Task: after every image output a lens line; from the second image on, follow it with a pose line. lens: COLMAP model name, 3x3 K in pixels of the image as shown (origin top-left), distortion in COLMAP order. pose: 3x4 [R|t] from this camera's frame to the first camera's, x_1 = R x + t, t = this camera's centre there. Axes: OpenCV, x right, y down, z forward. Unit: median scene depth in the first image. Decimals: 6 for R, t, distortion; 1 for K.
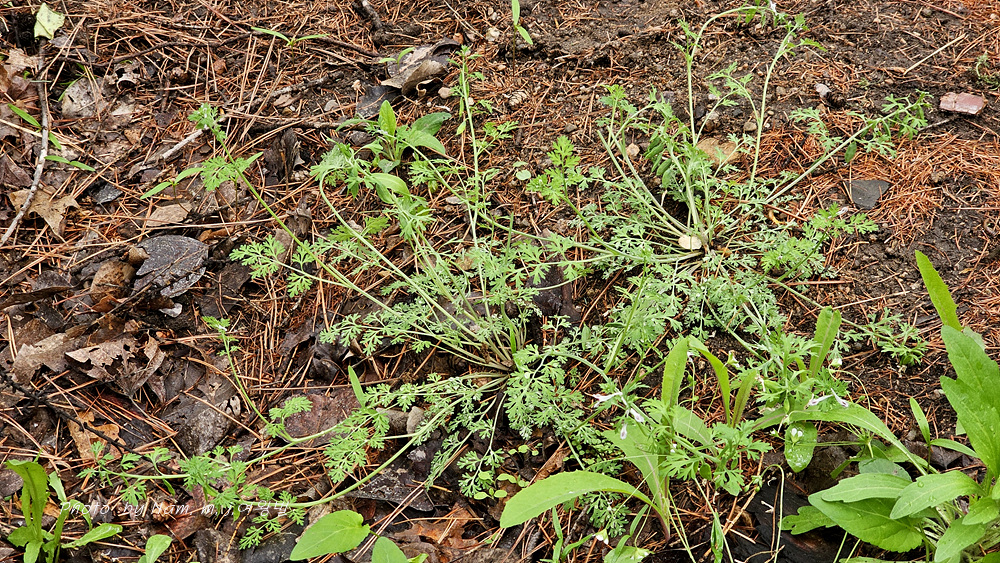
lens RADIAL K [[1875.3, 0, 500.0], [0, 1875.3, 281.5], [0, 0, 1]] dist [-0.000108, 0.416340]
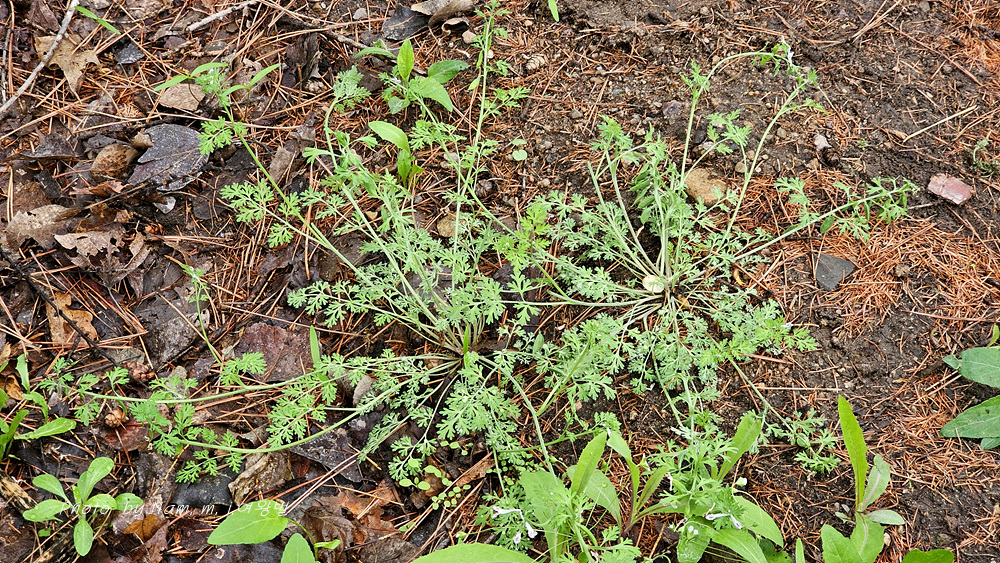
lens RADIAL K [[1875.3, 0, 500.0], [0, 1875.3, 281.5], [0, 0, 1]] dist [-0.000108, 0.416340]
pose [[0.979005, 0.203802, -0.003783, 0.020197], [-0.200223, 0.964962, 0.169587, -0.165758], [0.038212, -0.165269, 0.985508, -0.023266]]
